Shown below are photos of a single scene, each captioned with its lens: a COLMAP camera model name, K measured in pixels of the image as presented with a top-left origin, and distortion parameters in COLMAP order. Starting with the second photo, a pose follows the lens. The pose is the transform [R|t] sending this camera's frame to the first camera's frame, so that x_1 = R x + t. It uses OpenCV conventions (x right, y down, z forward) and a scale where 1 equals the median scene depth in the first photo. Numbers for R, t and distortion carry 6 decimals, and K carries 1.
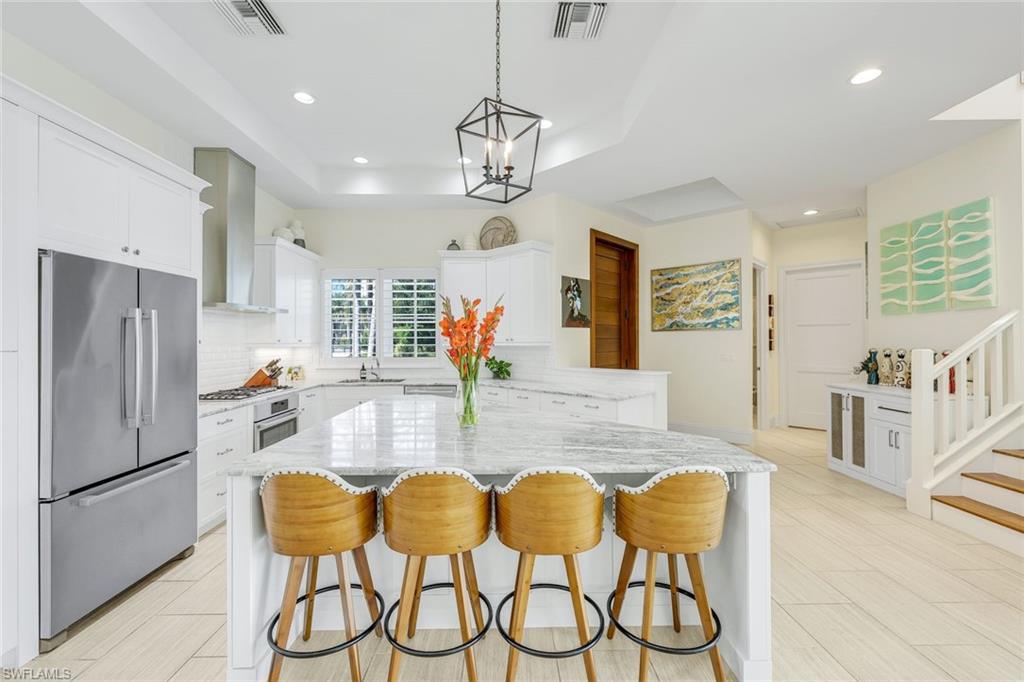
lens RADIAL K [[408.3, 0, 512.1], [0, 408.3, 341.5], [0, 0, 1]] dist [-0.001652, 0.000166]
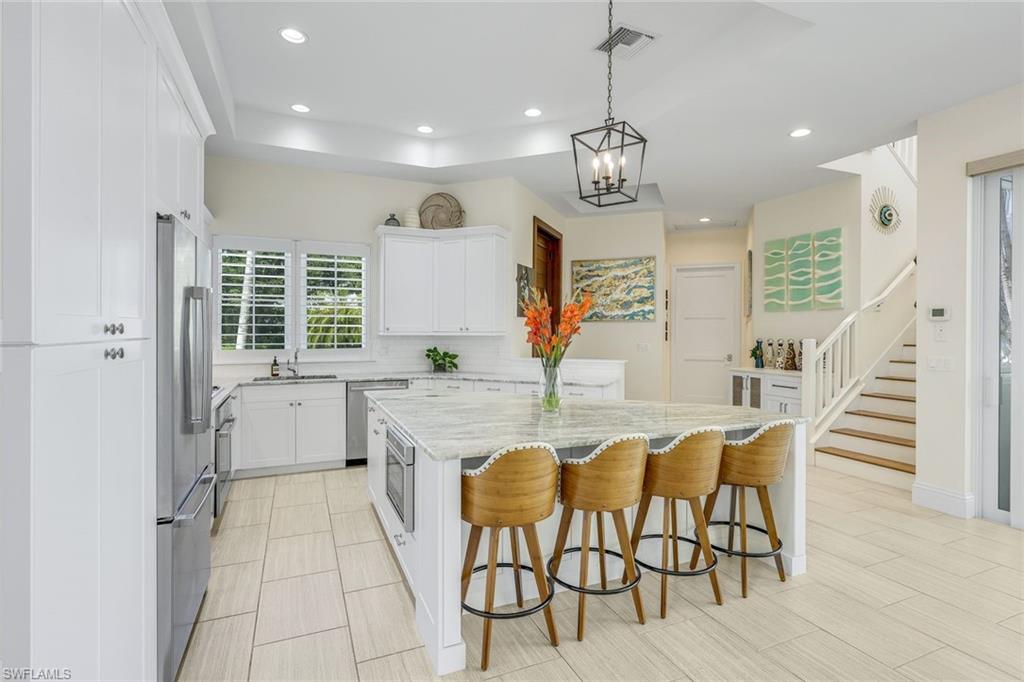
lens RADIAL K [[484.4, 0, 509.2], [0, 484.4, 336.2], [0, 0, 1]] dist [0.000928, -0.000304]
pose [[0.926023, 0.003129, 0.377455, -0.362162], [-0.006570, 0.999948, 0.007829, 0.002987], [-0.377411, -0.009730, 0.925995, -0.066055]]
